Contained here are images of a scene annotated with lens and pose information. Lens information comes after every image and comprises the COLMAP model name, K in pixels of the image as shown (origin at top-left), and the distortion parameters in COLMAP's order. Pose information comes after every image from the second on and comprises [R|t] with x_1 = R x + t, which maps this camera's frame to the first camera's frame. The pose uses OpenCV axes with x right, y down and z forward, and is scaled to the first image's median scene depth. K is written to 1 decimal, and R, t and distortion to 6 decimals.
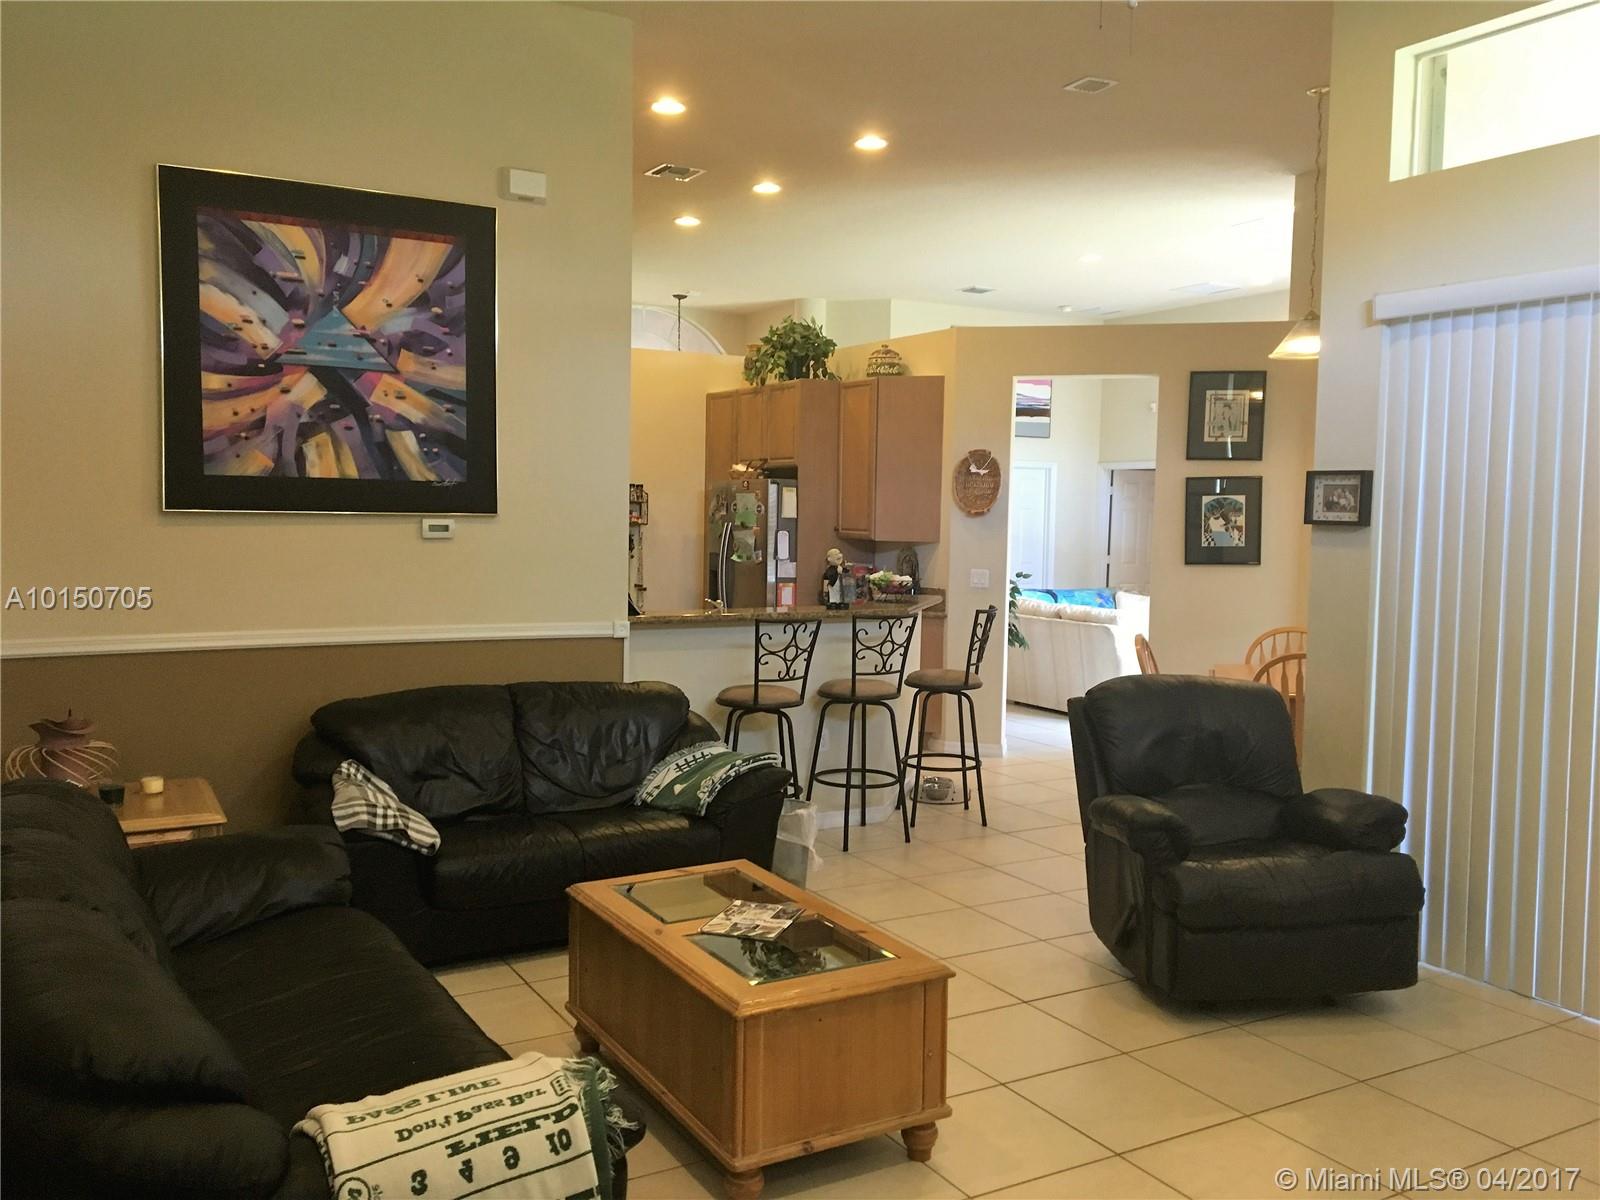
lens RADIAL K [[1337.9, 0, 792.0], [0, 1337.9, 603.1], [0, 0, 1]] dist [0.057516, -0.071759]
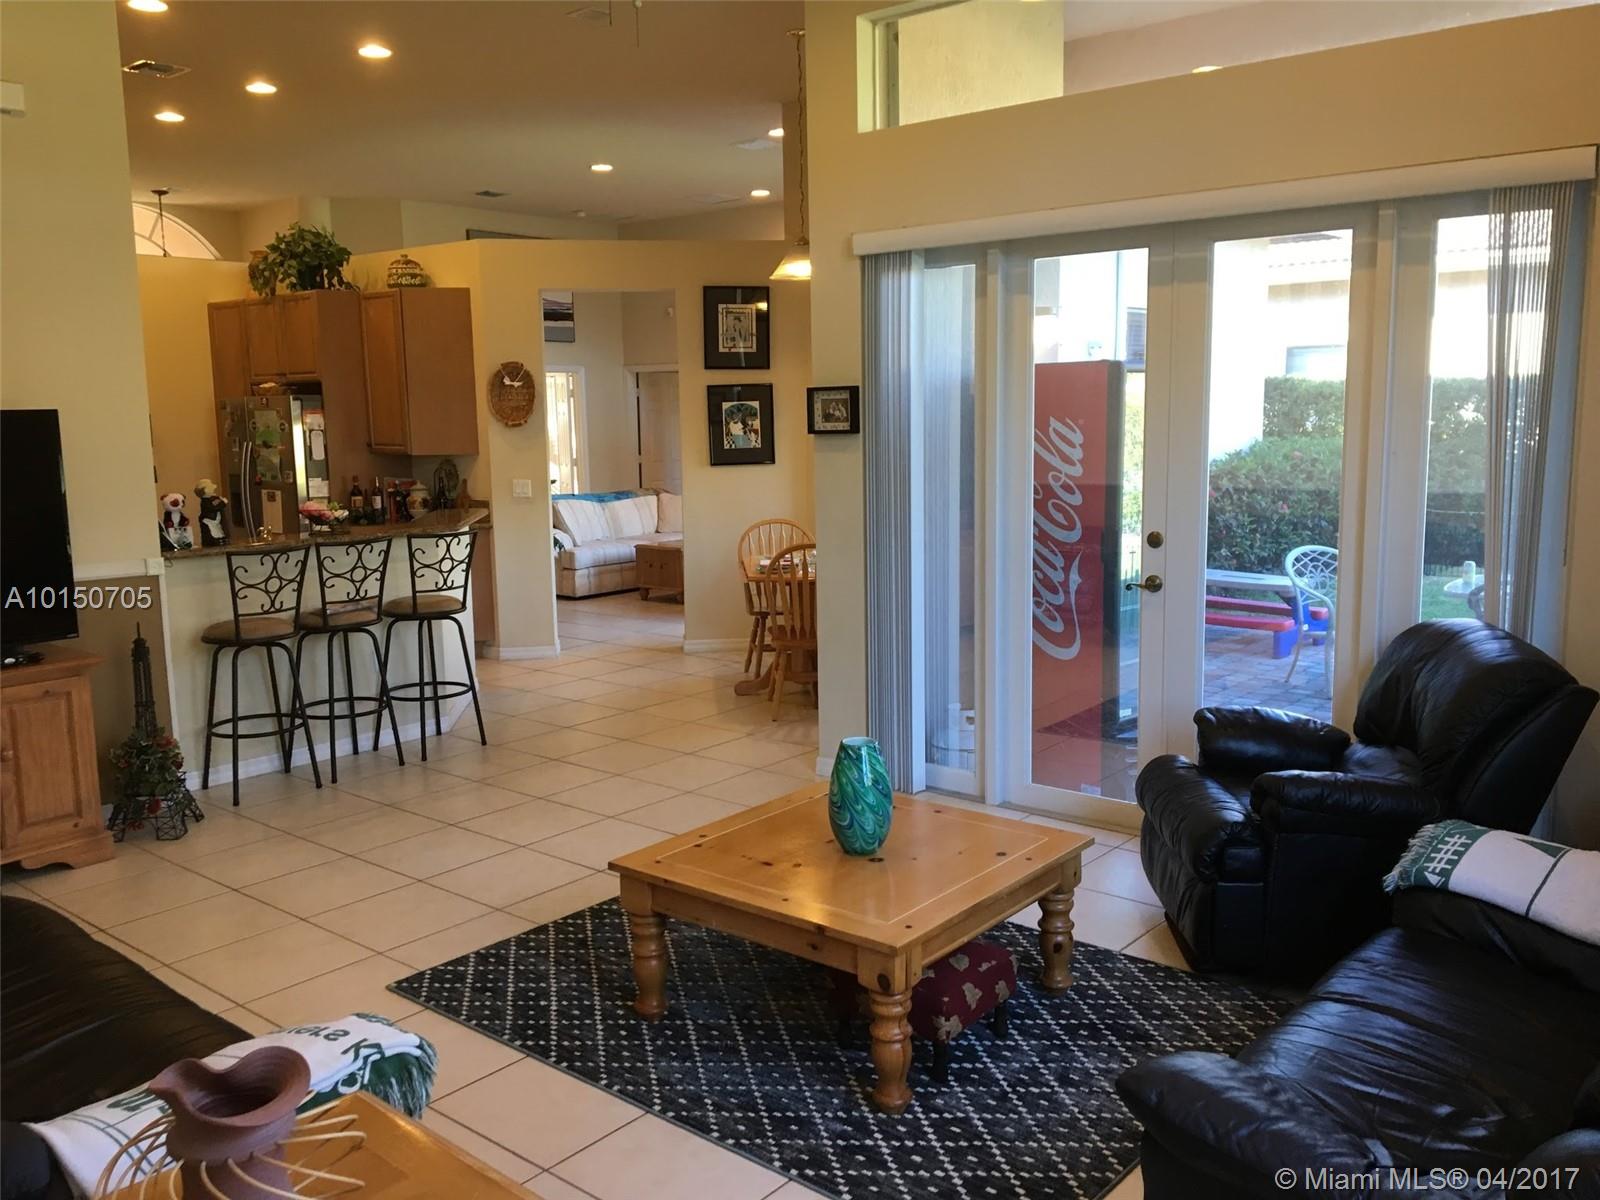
lens RADIAL K [[1337.9, 0, 811.2], [0, 1337.9, 590.1], [0, 0, 1]] dist [0.057516, -0.071759]
pose [[0.934098, -0.082942, 0.347249, -0.017021], [0.059193, 0.995158, 0.078469, -0.007466], [-0.352076, -0.052743, 0.934484, -0.049571]]
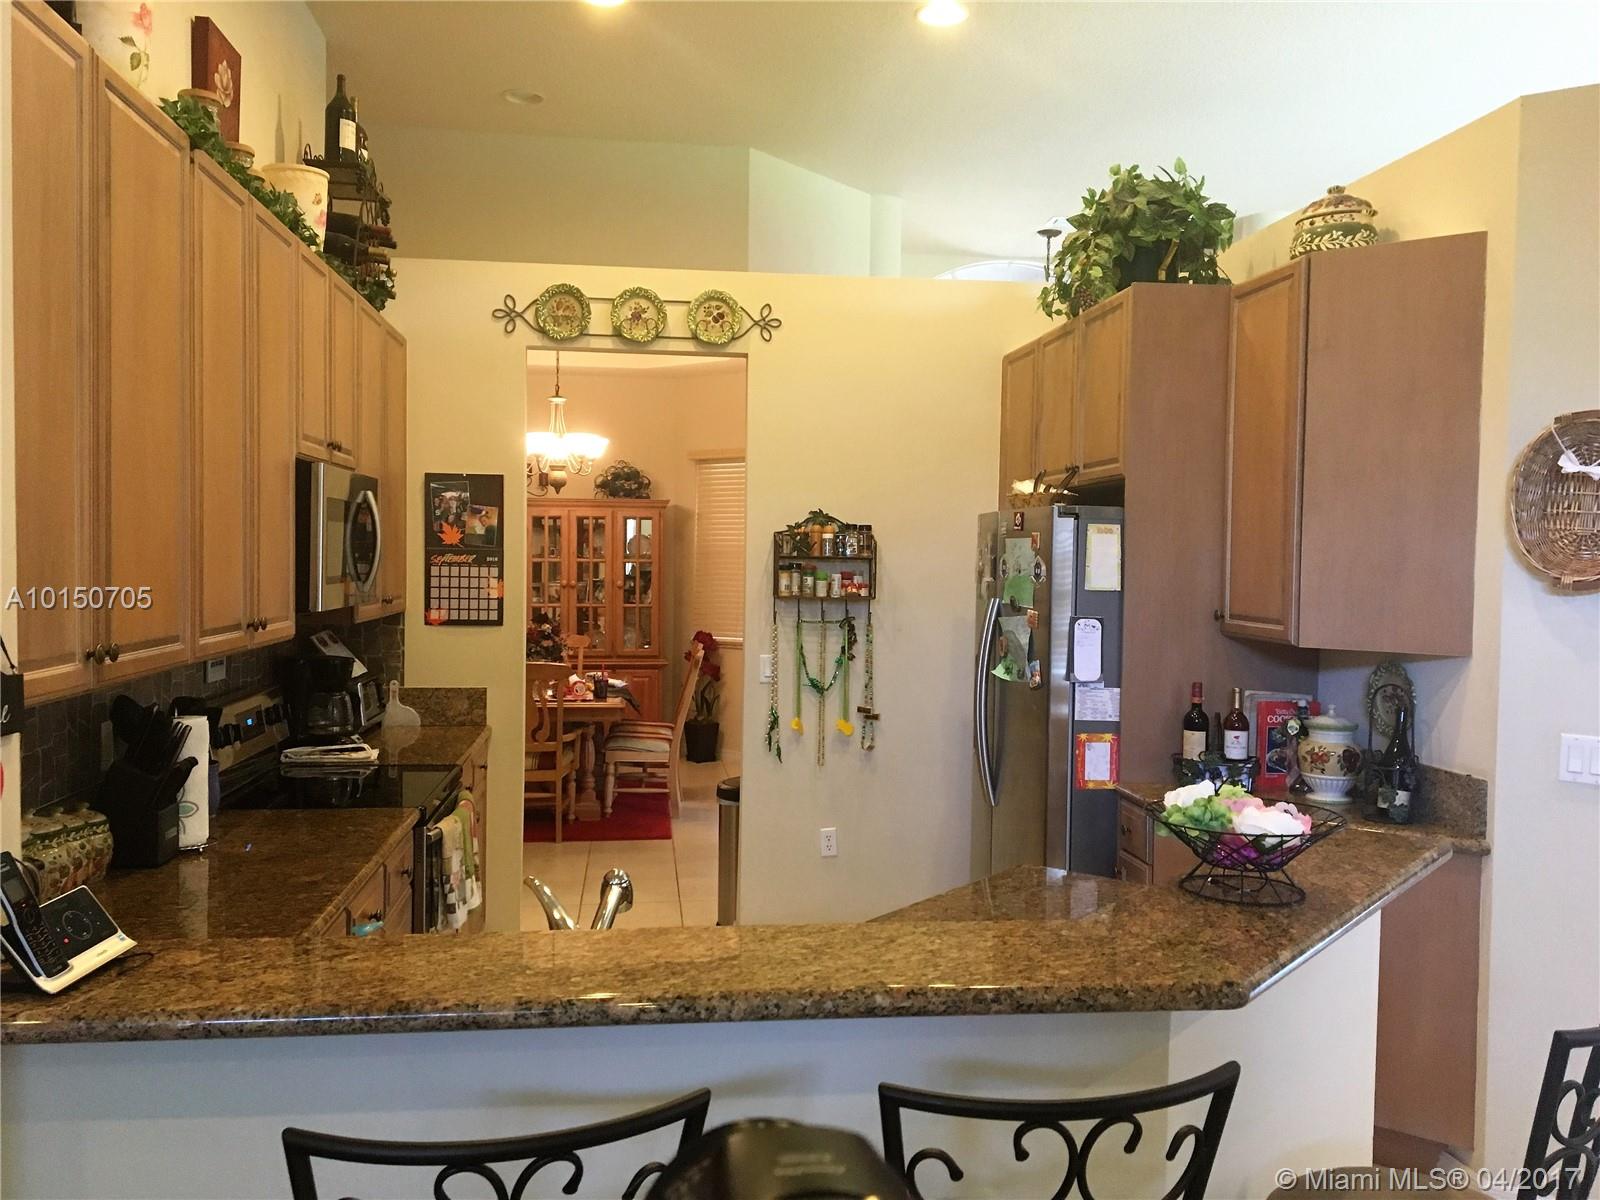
lens RADIAL K [[1337.9, 0, 799.6], [0, 1337.9, 602.2], [0, 0, 1]] dist [0.057516, -0.071759]
pose [[0.922629, 0.009025, -0.385582, 0.083955], [-0.025038, 0.999019, -0.036527, -0.043330], [0.384874, 0.043355, 0.921950, 0.579210]]
